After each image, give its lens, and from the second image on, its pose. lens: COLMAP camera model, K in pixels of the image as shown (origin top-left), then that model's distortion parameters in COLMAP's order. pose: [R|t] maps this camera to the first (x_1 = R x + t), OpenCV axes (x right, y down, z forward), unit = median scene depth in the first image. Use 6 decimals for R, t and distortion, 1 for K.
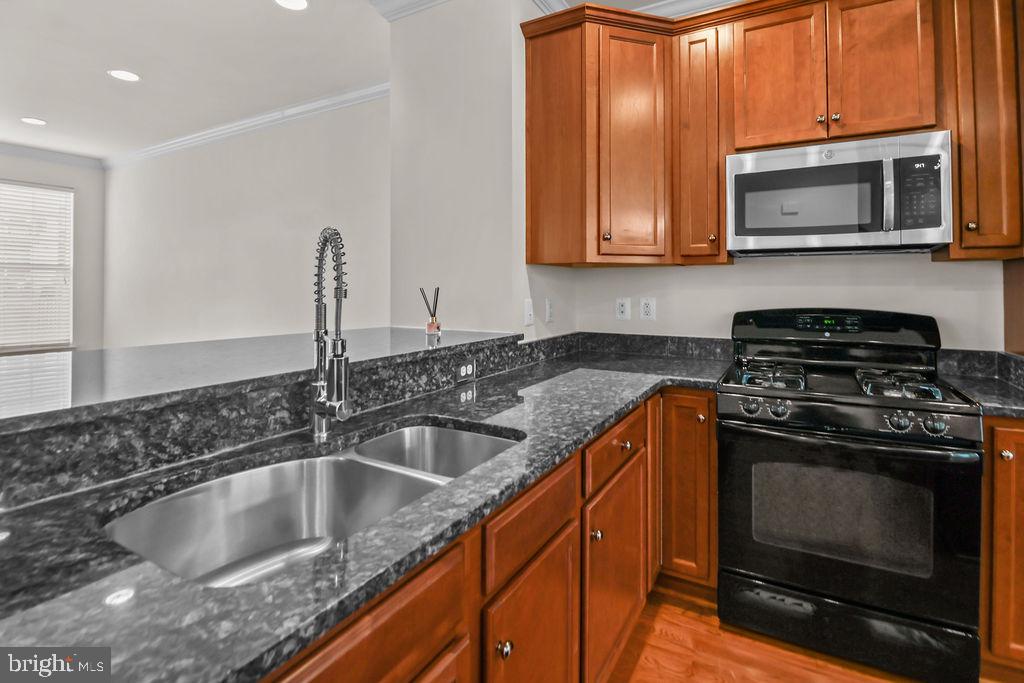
lens RADIAL K [[487.0, 0, 517.6], [0, 487.0, 290.3], [0, 0, 1]] dist [-0.011195, -0.006396]
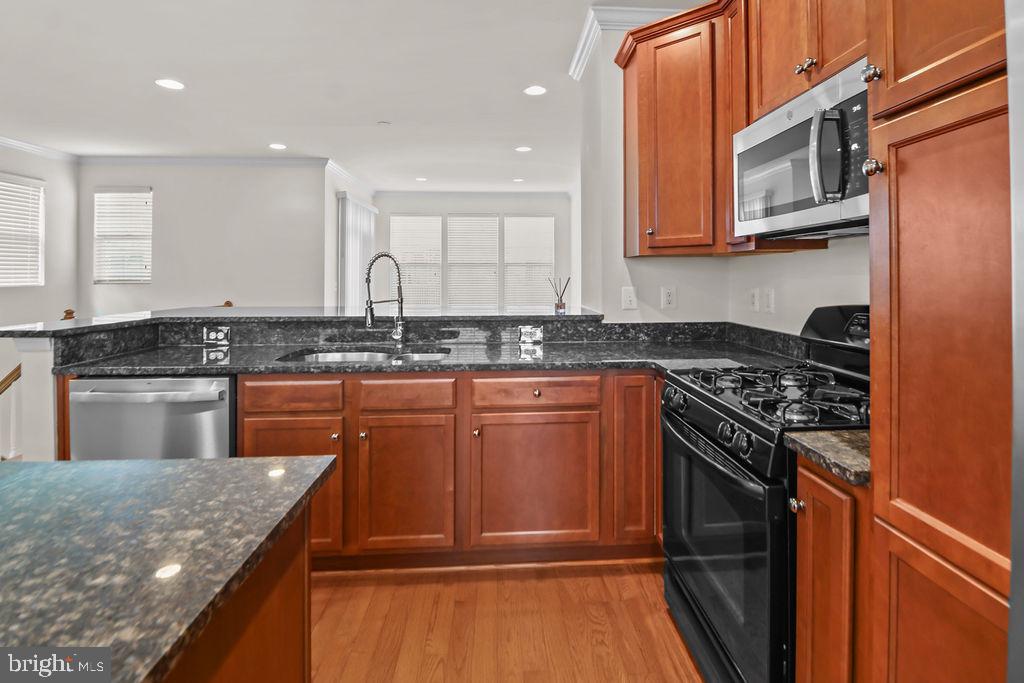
lens RADIAL K [[487.0, 0, 537.5], [0, 487.0, 276.3], [0, 0, 1]] dist [-0.011195, -0.006396]
pose [[0.557782, -0.001163, -0.829987, 0.983551], [-0.003130, 0.999989, -0.003505, -0.004905], [0.829982, 0.004553, 0.557772, 0.165033]]
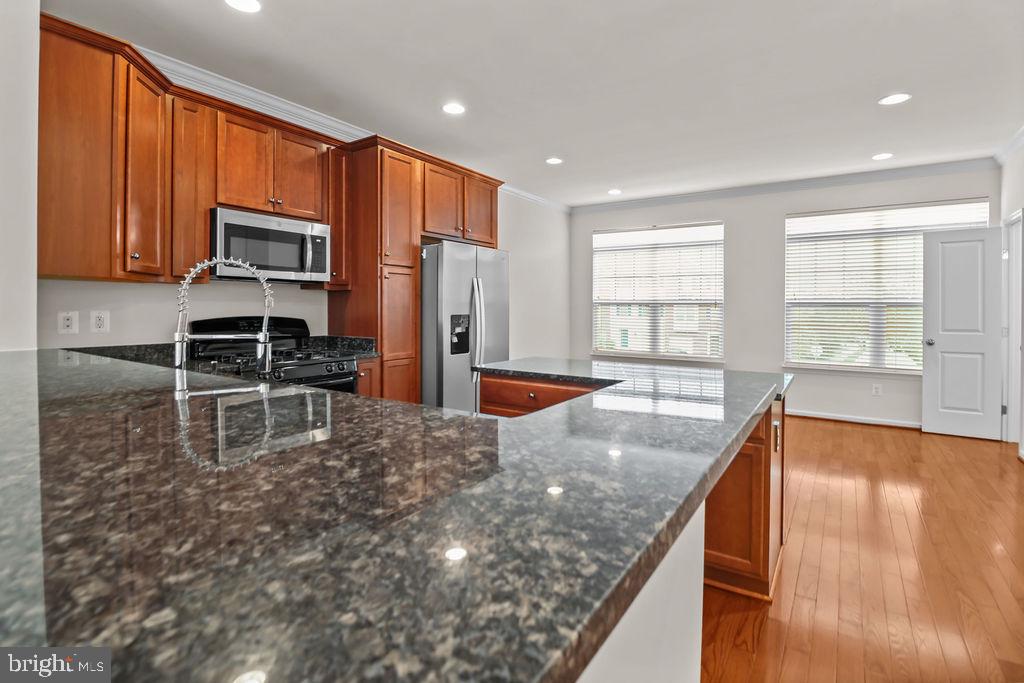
lens RADIAL K [[487.0, 0, 523.5], [0, 487.0, 302.9], [0, 0, 1]] dist [-0.011195, -0.006396]
pose [[0.064207, 0.003383, 0.997931, -0.891198], [-0.003296, 0.999990, -0.003178, -0.002155], [-0.997931, -0.003085, 0.064218, 0.037718]]
